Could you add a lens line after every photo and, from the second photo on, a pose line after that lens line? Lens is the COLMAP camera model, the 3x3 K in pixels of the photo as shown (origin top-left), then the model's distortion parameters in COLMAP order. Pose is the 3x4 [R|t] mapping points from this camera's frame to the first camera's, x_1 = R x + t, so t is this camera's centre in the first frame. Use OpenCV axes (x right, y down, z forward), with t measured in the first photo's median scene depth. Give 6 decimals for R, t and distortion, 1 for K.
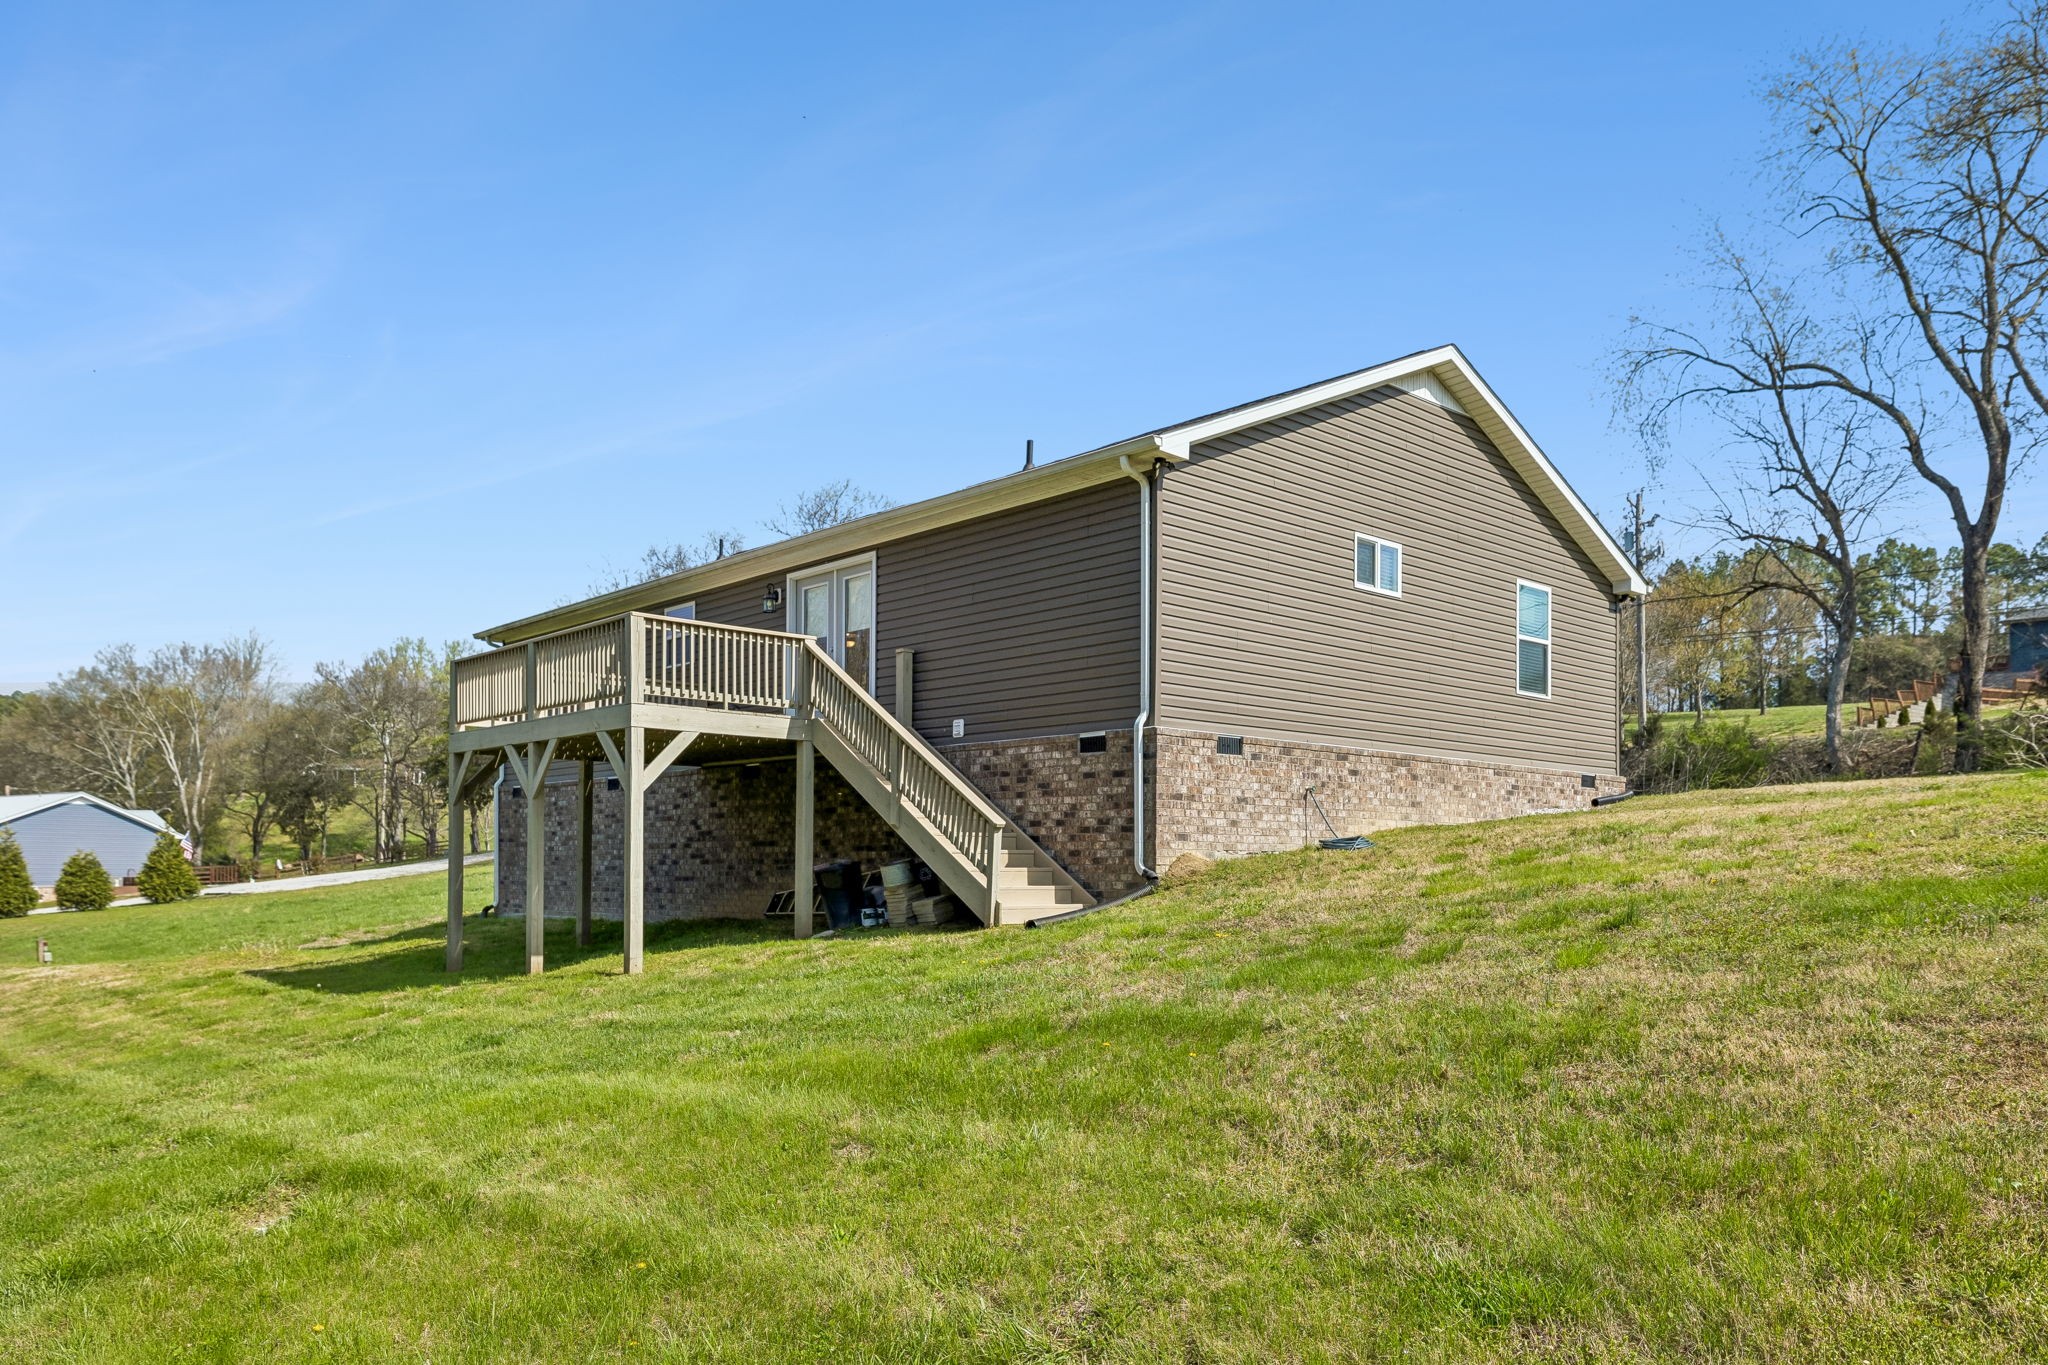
lens RADIAL K [[1409.6, 0, 1024.0], [0, 1409.6, 682.5], [0, 0, 1]] dist [0.001311, 0.000474]
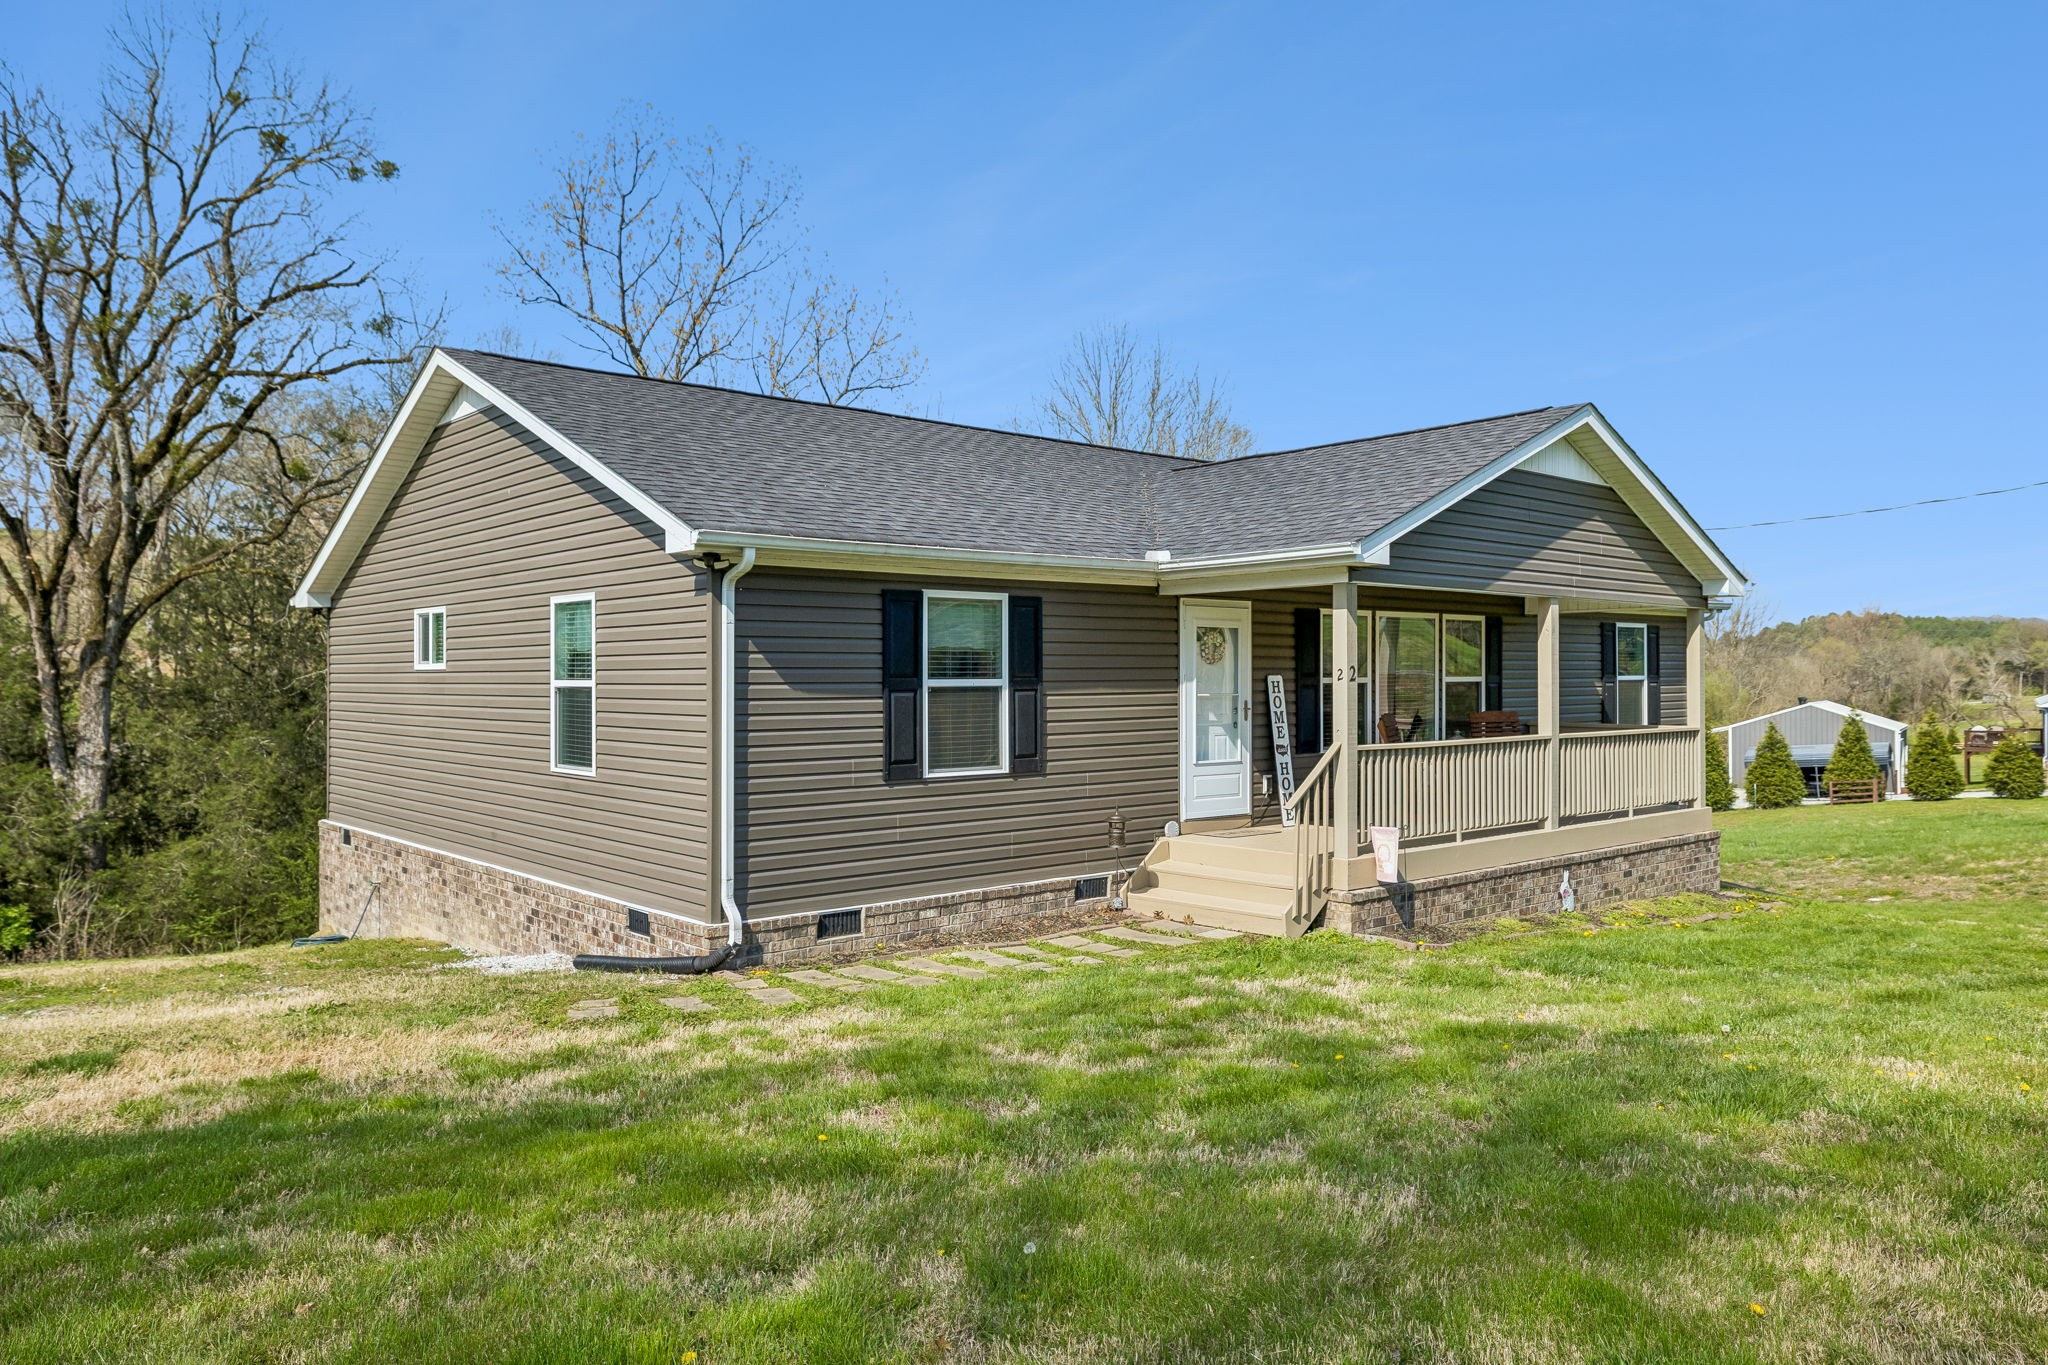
lens RADIAL K [[1409.6, 0, 1024.0], [0, 1409.6, 682.5], [0, 0, 1]] dist [0.001311, 0.000474]
pose [[-0.022157, -0.001570, -0.999753, 1.050892], [0.134099, 0.990958, -0.004528, -0.001483], [0.990720, -0.134166, -0.021746, 1.294913]]
